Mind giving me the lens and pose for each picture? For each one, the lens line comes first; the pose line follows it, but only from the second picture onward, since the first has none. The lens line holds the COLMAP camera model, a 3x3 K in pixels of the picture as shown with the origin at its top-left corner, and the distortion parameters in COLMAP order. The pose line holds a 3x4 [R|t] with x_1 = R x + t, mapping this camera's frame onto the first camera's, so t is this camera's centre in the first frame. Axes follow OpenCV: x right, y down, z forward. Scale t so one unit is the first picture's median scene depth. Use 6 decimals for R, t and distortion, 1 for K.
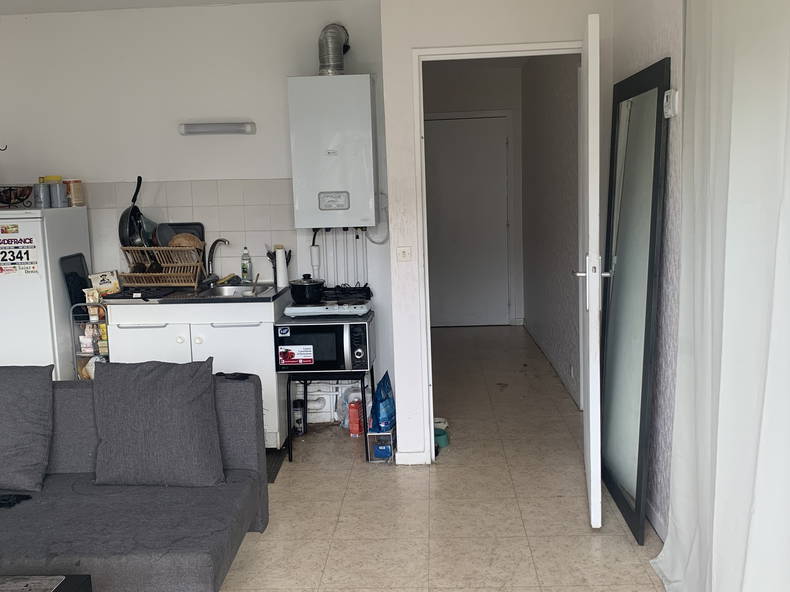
lens RADIAL K [[791.2, 0, 395.1], [0, 791.2, 283.4], [0, 0, 1]] dist [0.061617, -0.024507]
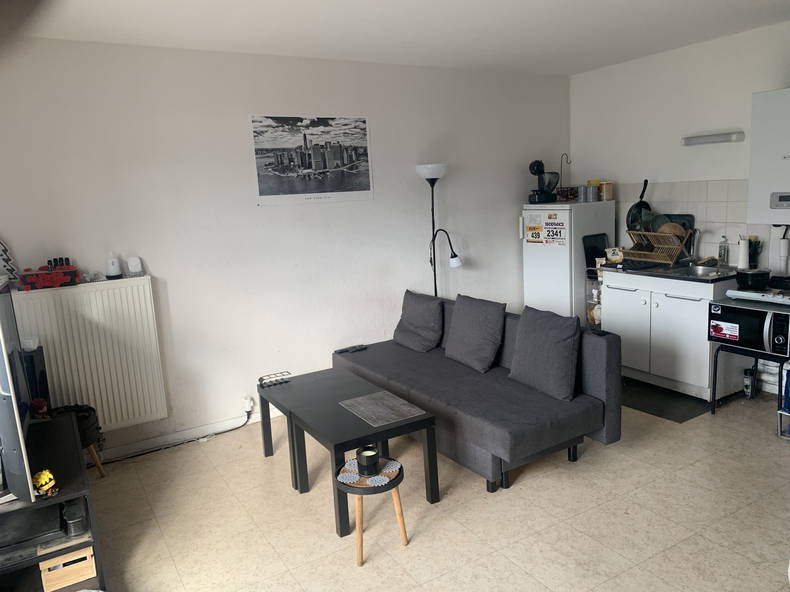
lens RADIAL K [[594.0, 0, 395.0], [0, 594.0, 296.0], [0, 0, 1]] dist [0.002933, 0.003508]
pose [[0.555705, 0.148824, -0.817951, 0.323110], [-0.072277, 0.988771, 0.130800, -0.042139], [0.828232, -0.013567, 0.560221, 0.077476]]
